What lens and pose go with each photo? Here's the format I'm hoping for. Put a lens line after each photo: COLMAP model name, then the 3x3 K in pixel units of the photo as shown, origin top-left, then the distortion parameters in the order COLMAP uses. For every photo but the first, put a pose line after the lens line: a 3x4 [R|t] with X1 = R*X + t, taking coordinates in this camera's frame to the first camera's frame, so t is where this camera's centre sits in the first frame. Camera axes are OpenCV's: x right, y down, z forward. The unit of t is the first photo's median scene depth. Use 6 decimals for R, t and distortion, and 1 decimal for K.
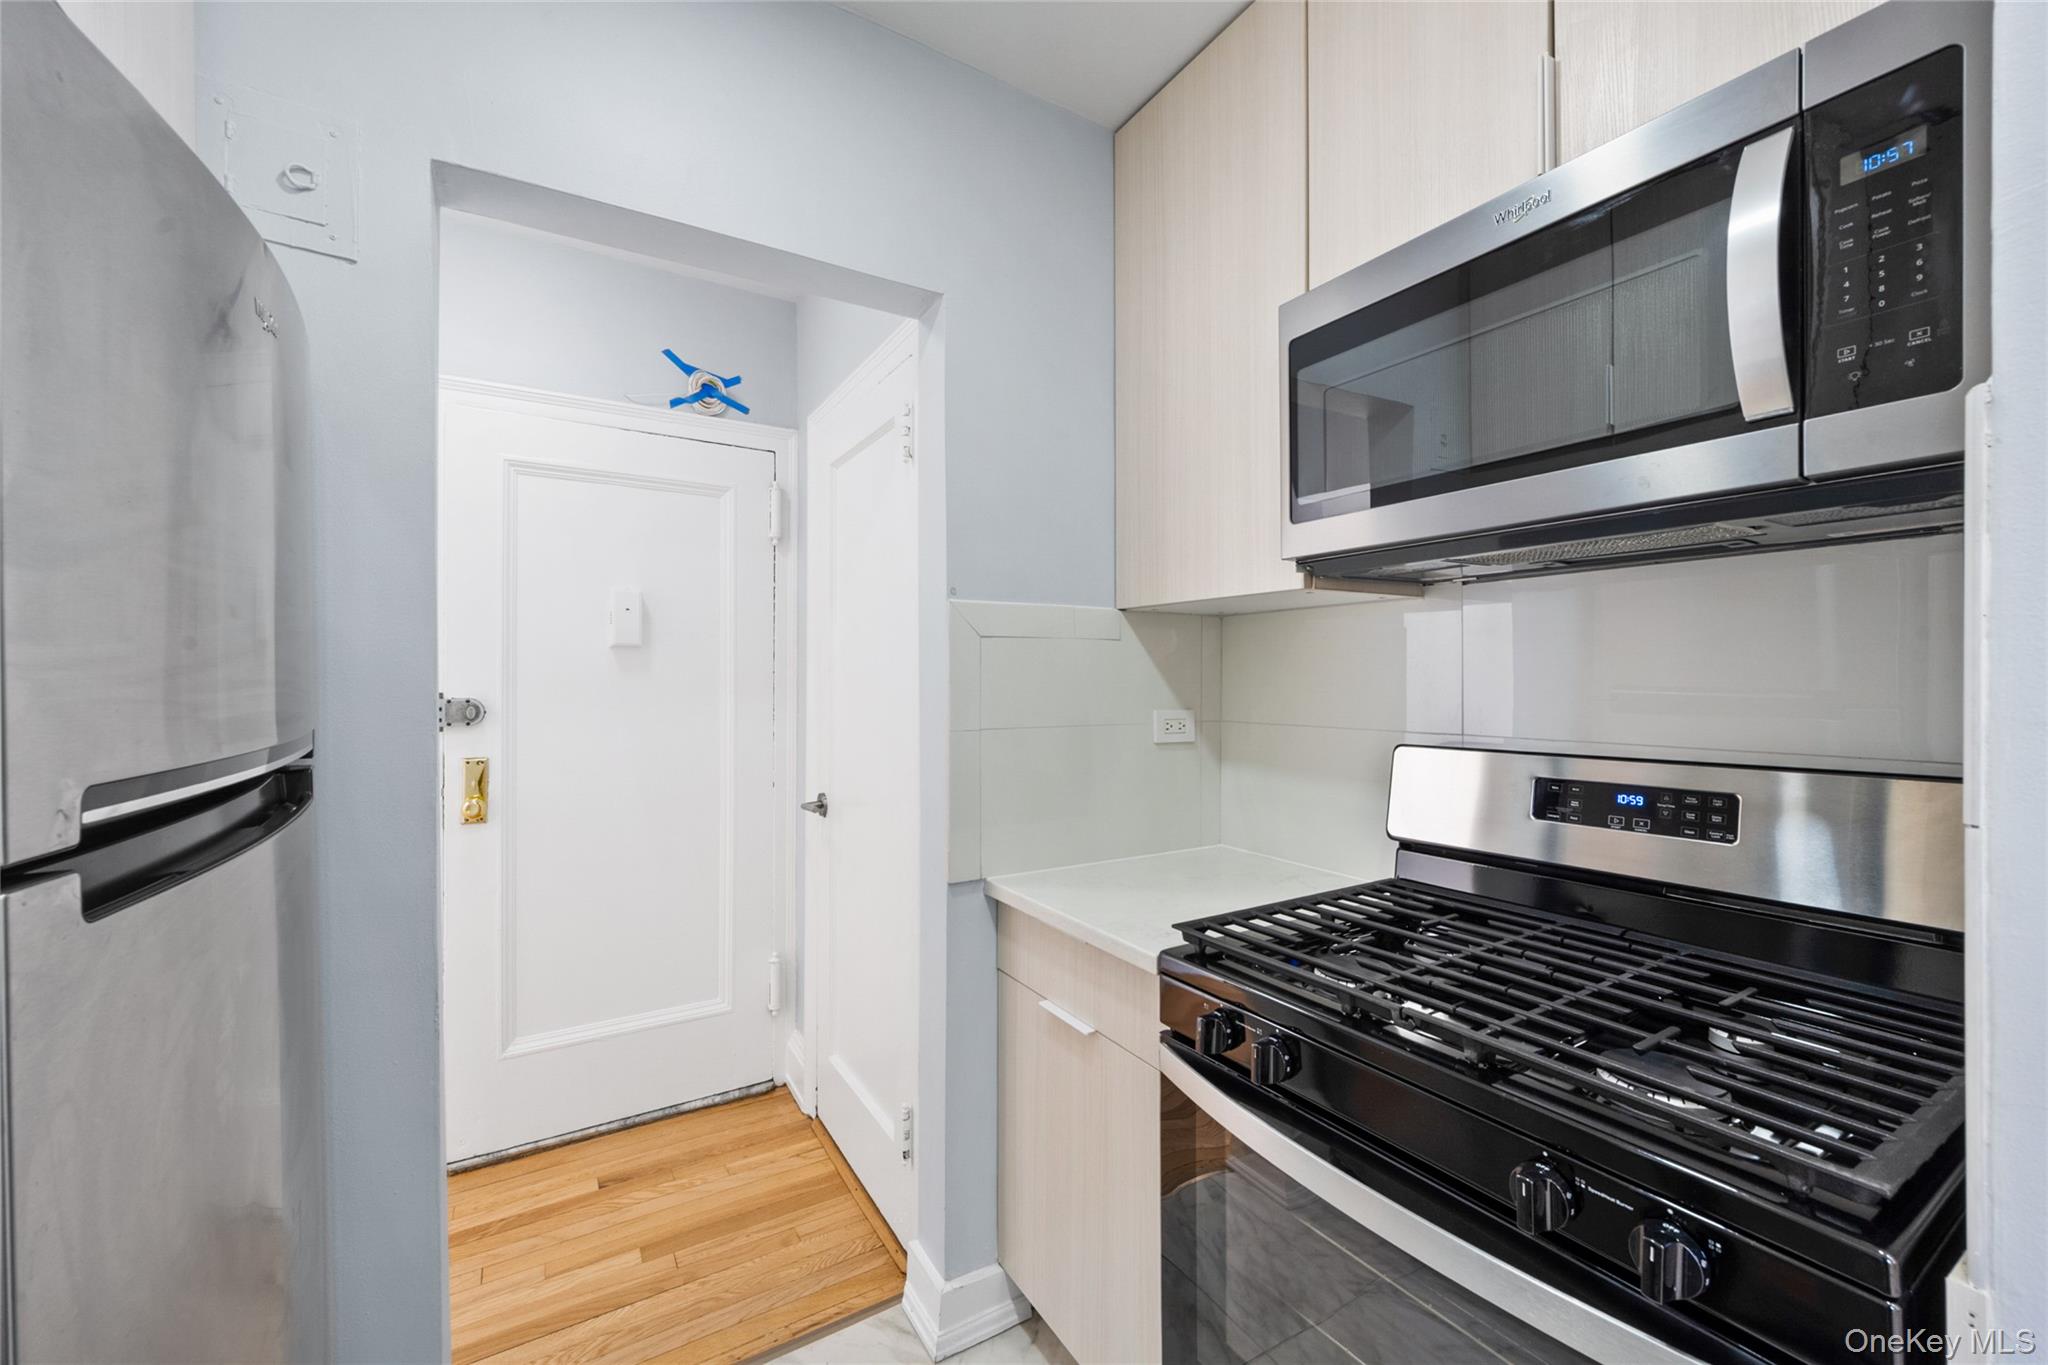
lens RADIAL K [[827.1, 0, 1032.9], [0, 827.1, 681.0], [0, 0, 1]] dist [0.000137, -0.000041]
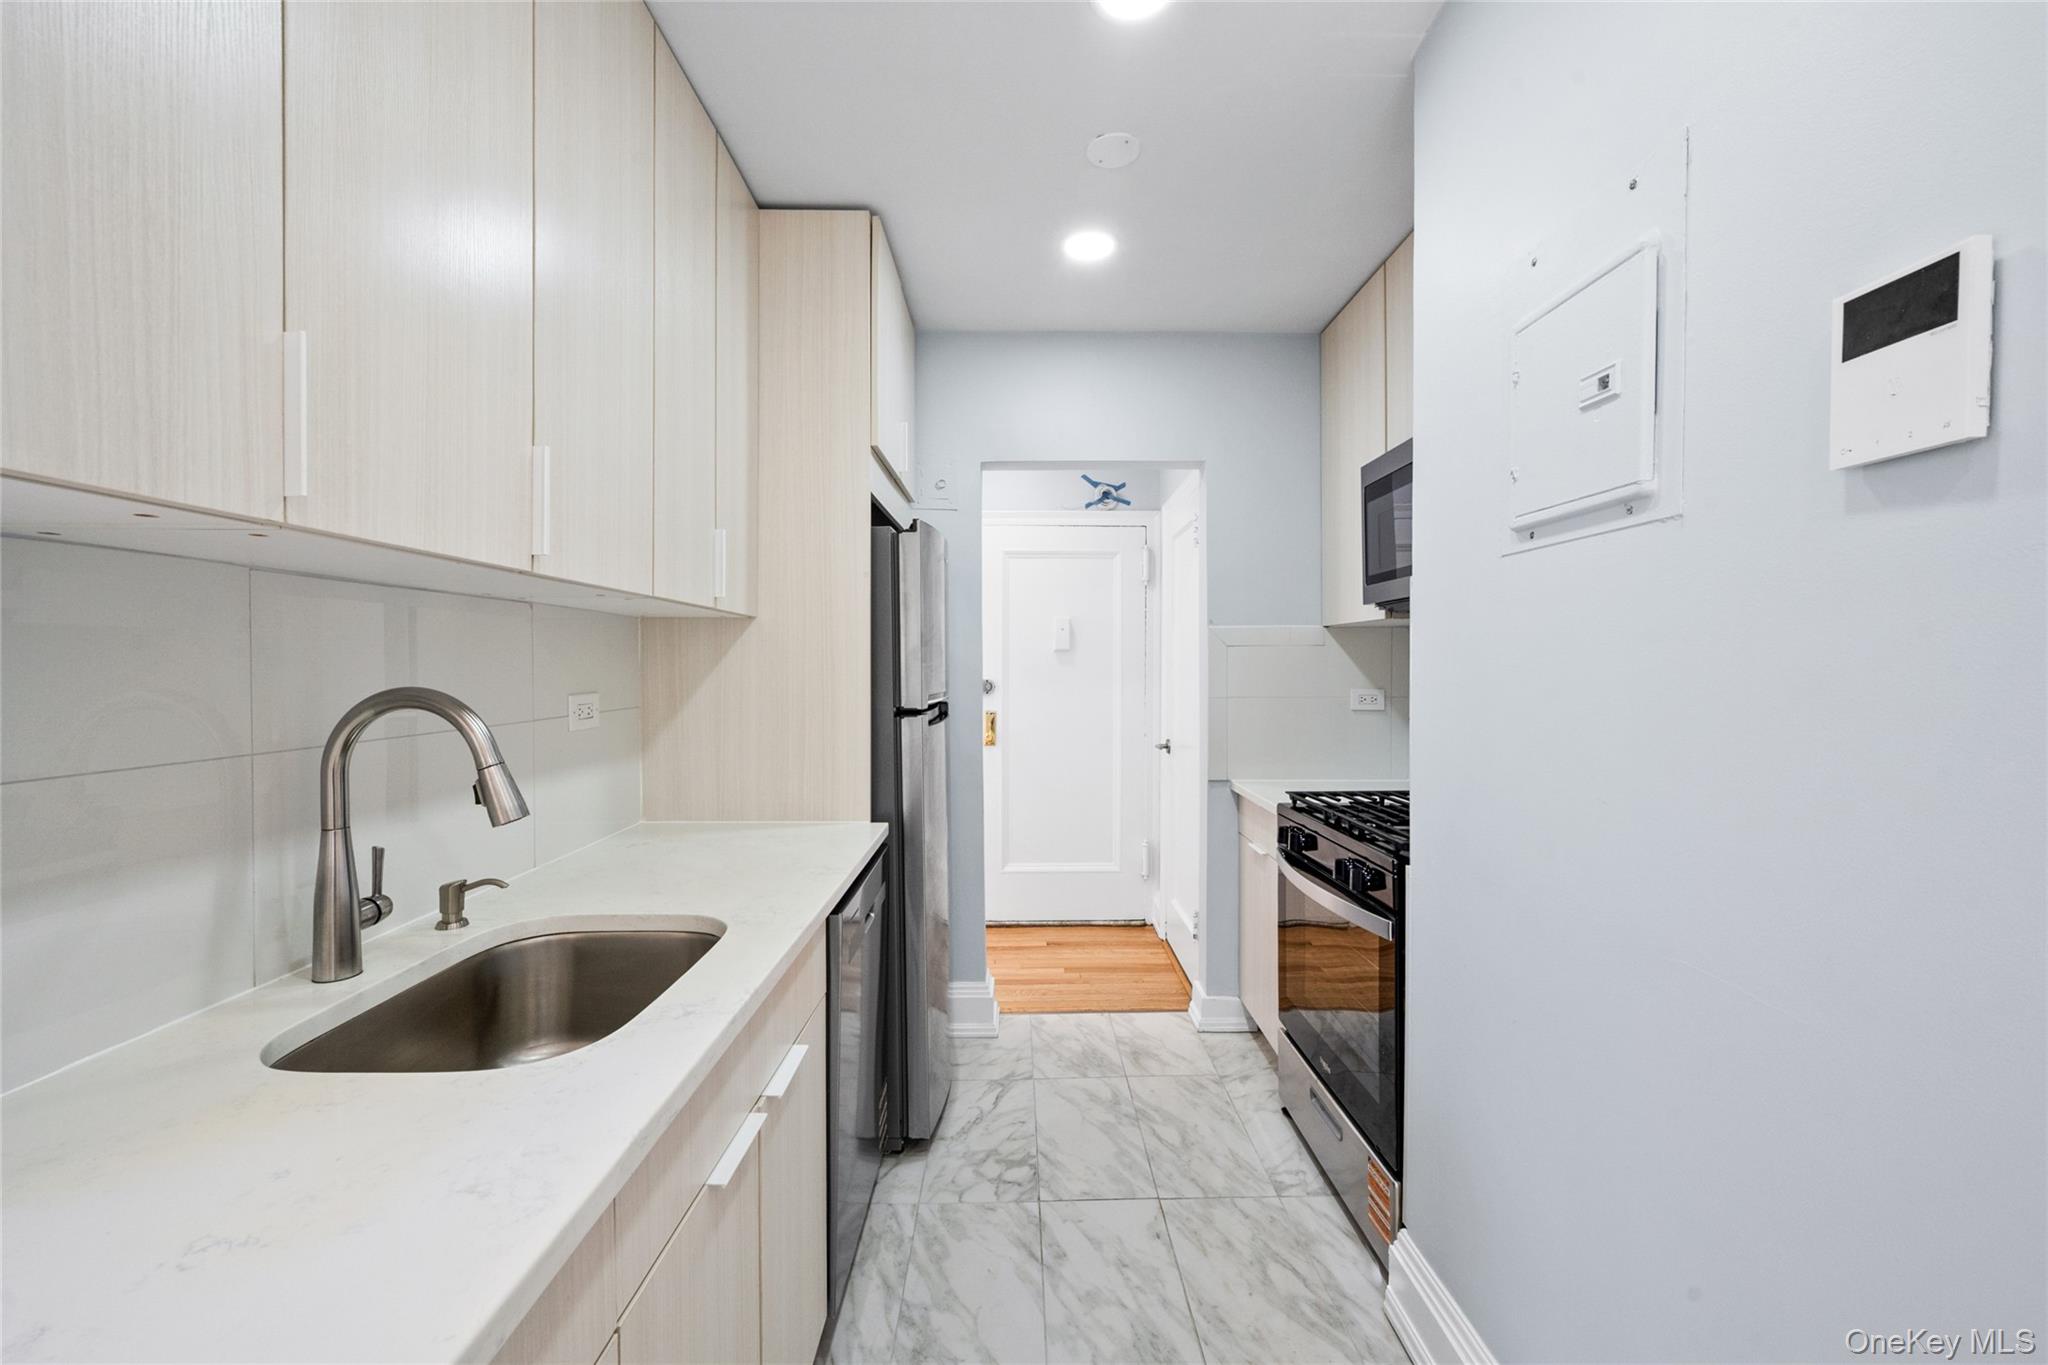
lens RADIAL K [[835.7, 0, 994.5], [0, 835.7, 674.3], [0, 0, 1]] dist [-0.002152, -0.000320]
pose [[0.840225, 0.002369, -0.542232, 0.443948], [0.001313, 0.999979, 0.006403, -0.003886], [0.542236, -0.006092, 0.840204, -0.719141]]
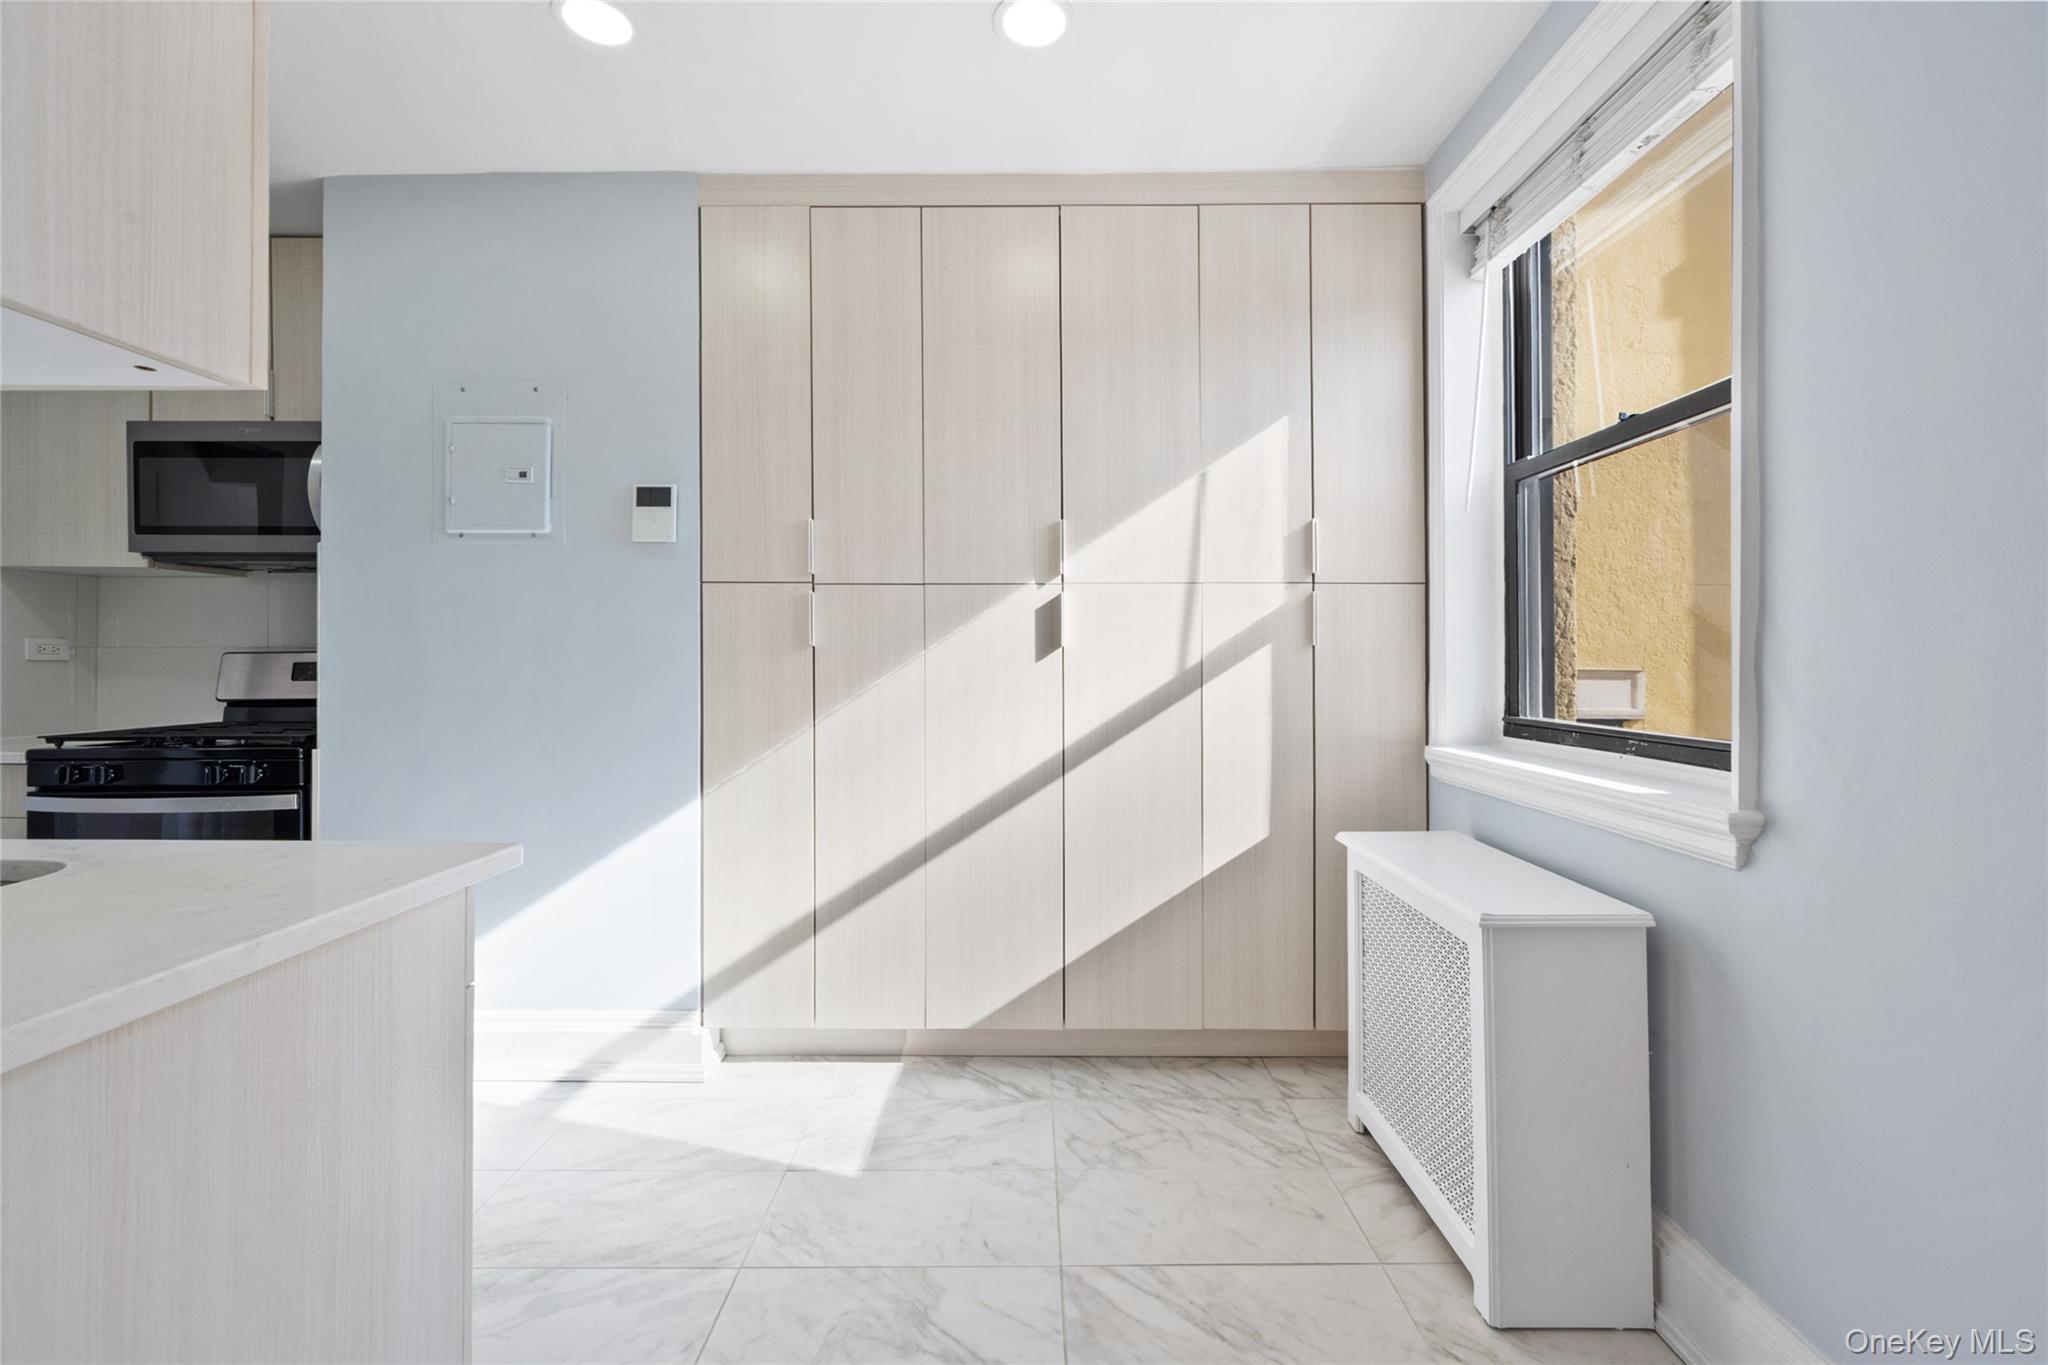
lens RADIAL K [[845.5, 0, 1059.4], [0, 845.5, 654.4], [0, 0, 1]] dist [0.002398, 0.000336]
pose [[0.521701, 0.006682, 0.853102, -0.182219], [-0.000520, 0.999972, -0.007514, 0.076116], [-0.853128, 0.003477, 0.521690, -1.351644]]
